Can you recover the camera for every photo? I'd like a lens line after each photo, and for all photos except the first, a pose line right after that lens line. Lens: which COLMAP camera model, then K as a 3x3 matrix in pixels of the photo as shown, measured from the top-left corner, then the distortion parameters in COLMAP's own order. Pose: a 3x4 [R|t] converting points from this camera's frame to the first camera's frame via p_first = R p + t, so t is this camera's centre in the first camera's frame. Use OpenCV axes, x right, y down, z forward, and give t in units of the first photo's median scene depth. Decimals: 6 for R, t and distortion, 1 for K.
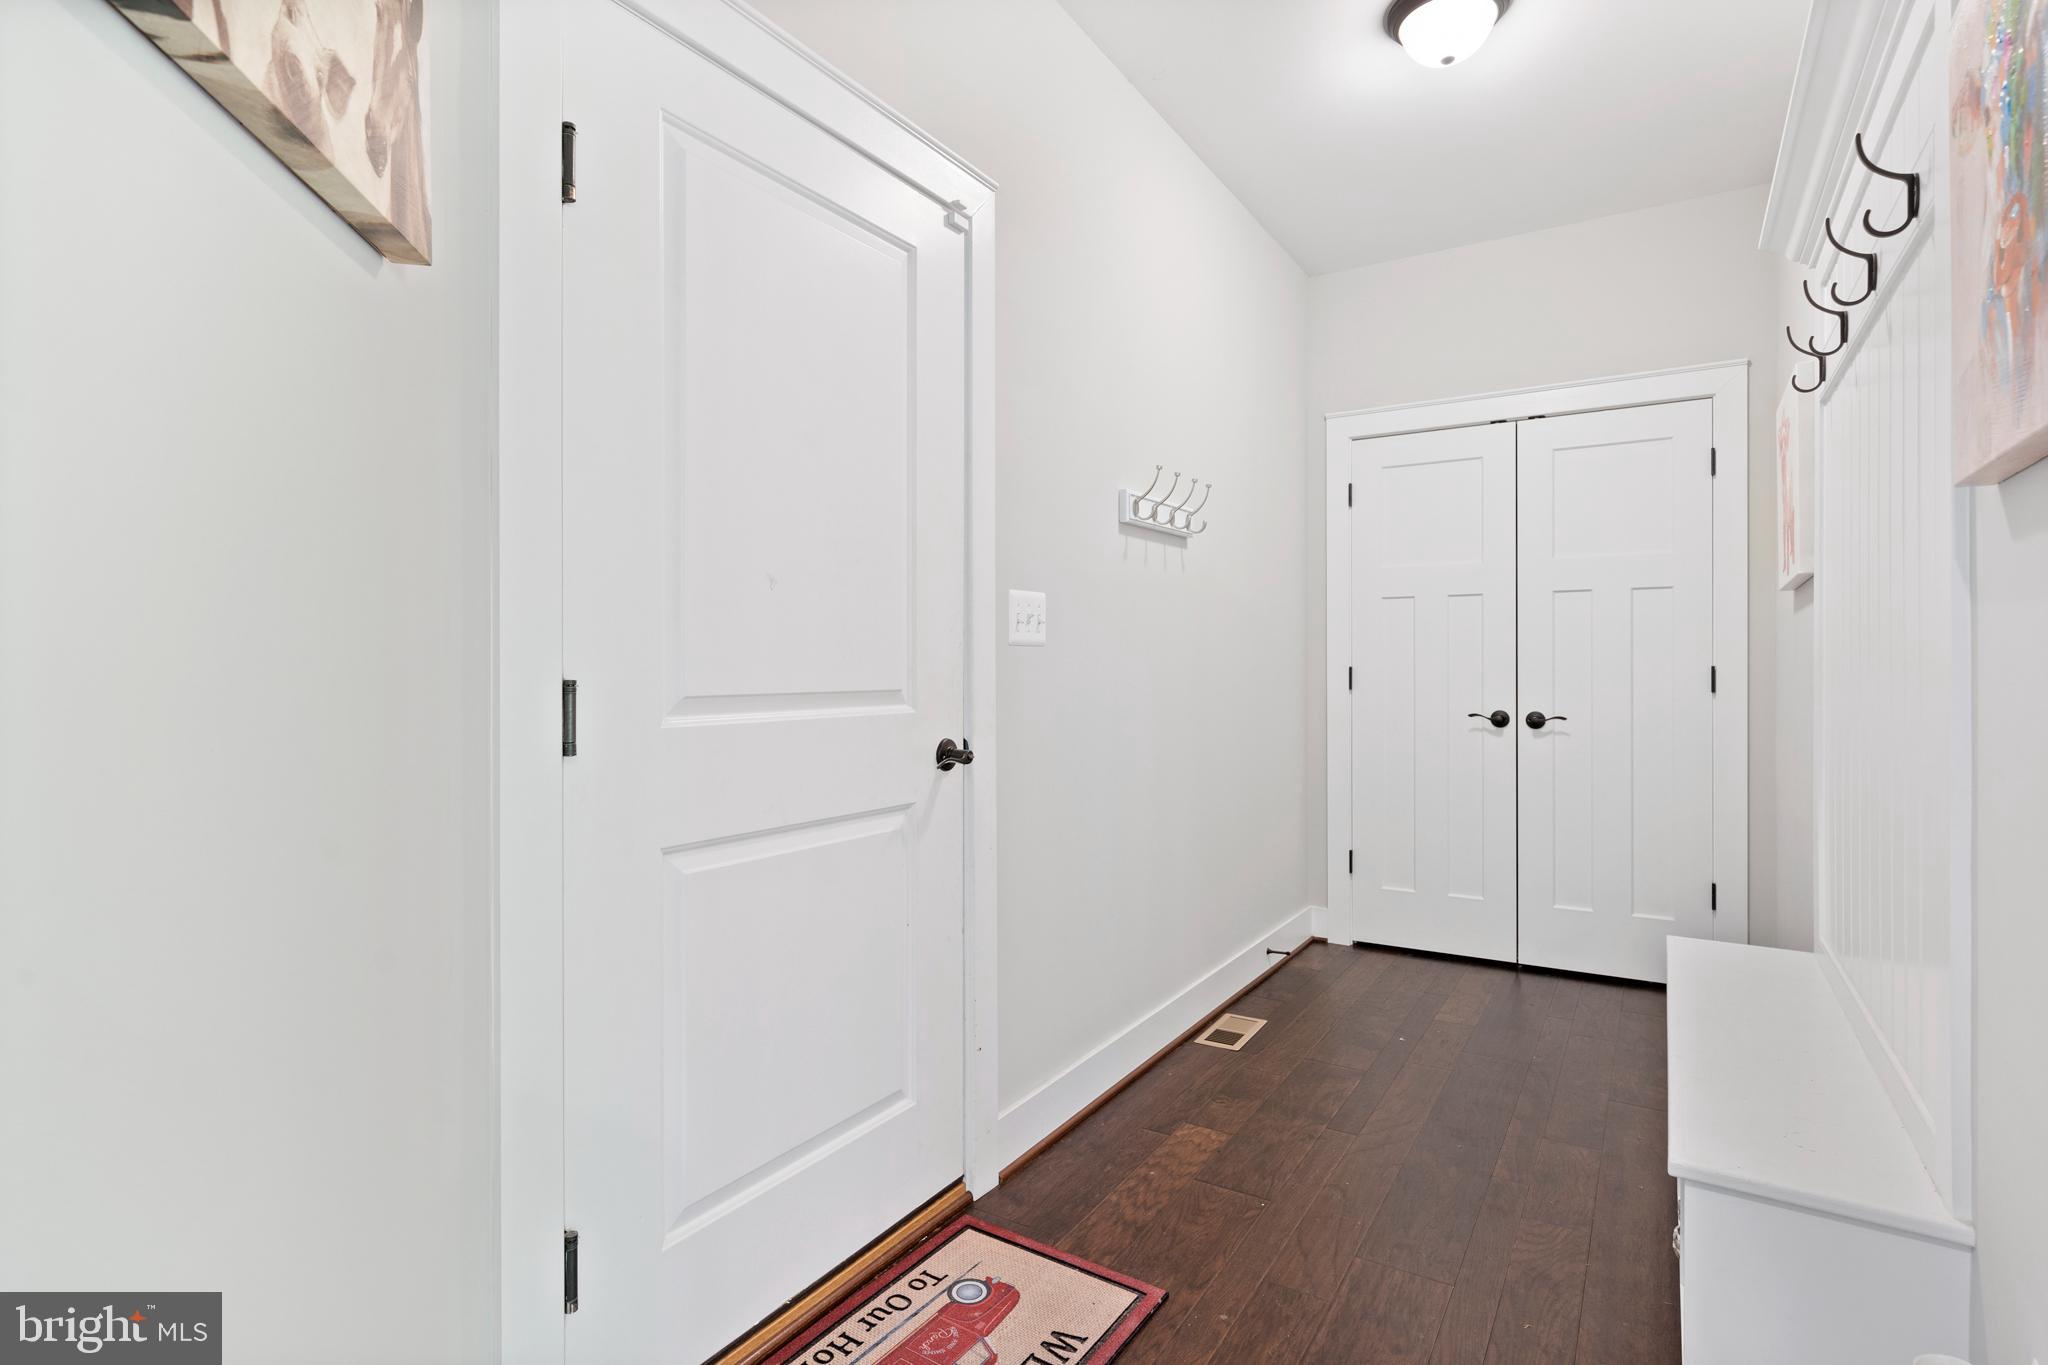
lens RADIAL K [[1001.6, 0, 1021.5], [0, 1001.6, 672.5], [0, 0, 1]] dist [-0.000059, -0.000001]
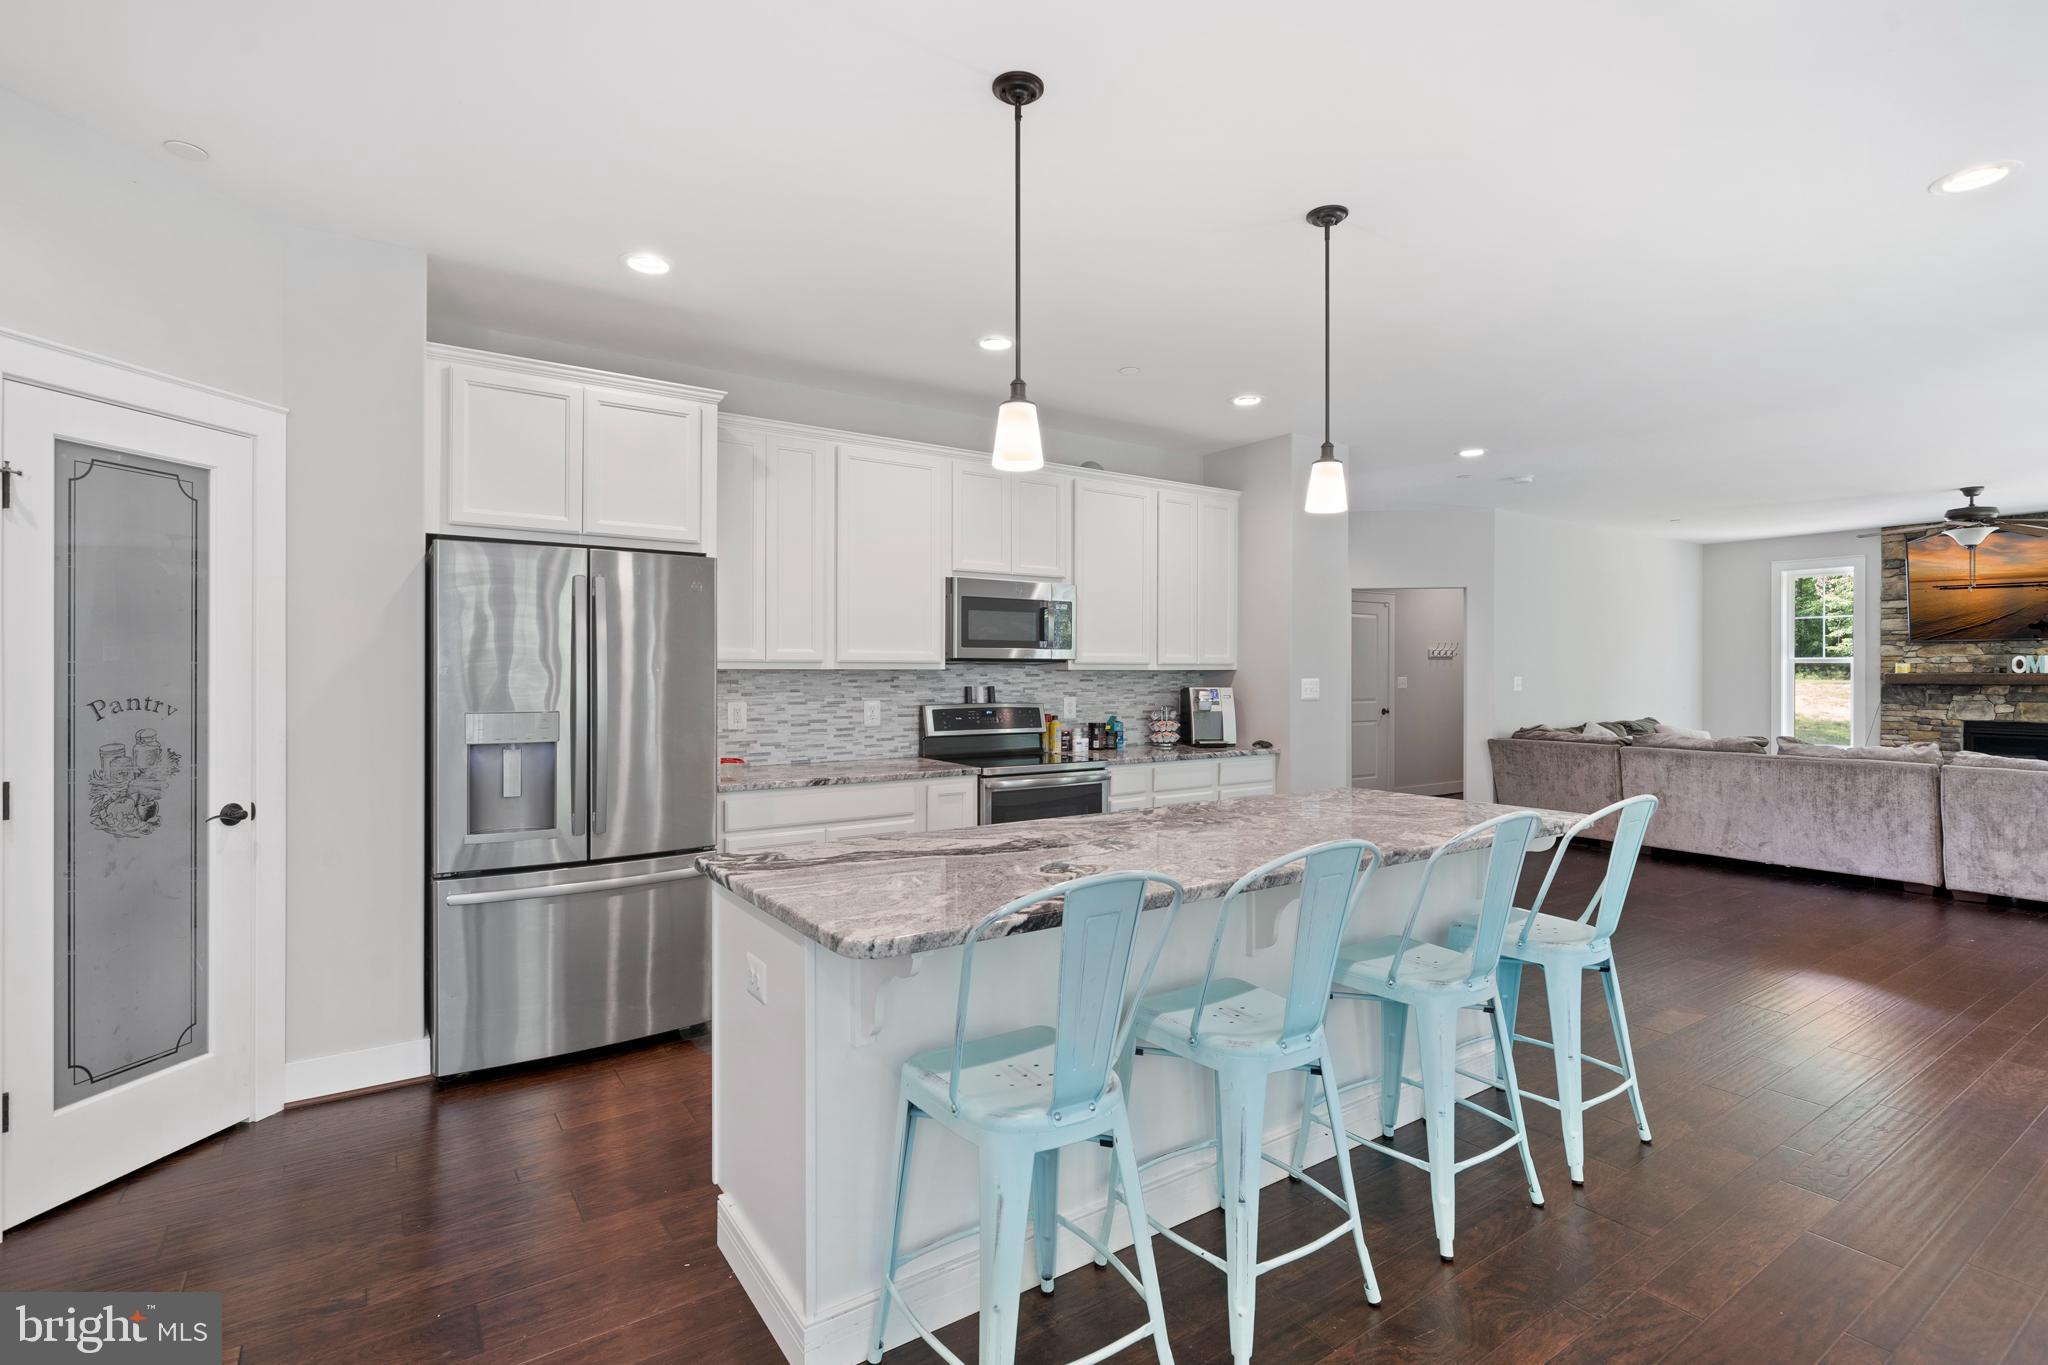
lens RADIAL K [[952.5, 0, 1019.6], [0, 952.5, 669.8], [0, 0, 1]] dist [-0.002069, 0.000141]
pose [[0.916438, -0.000258, -0.400178, 0.138141], [-0.003545, 0.999955, -0.008763, -0.069732], [0.400162, 0.009450, 0.916396, -3.472750]]
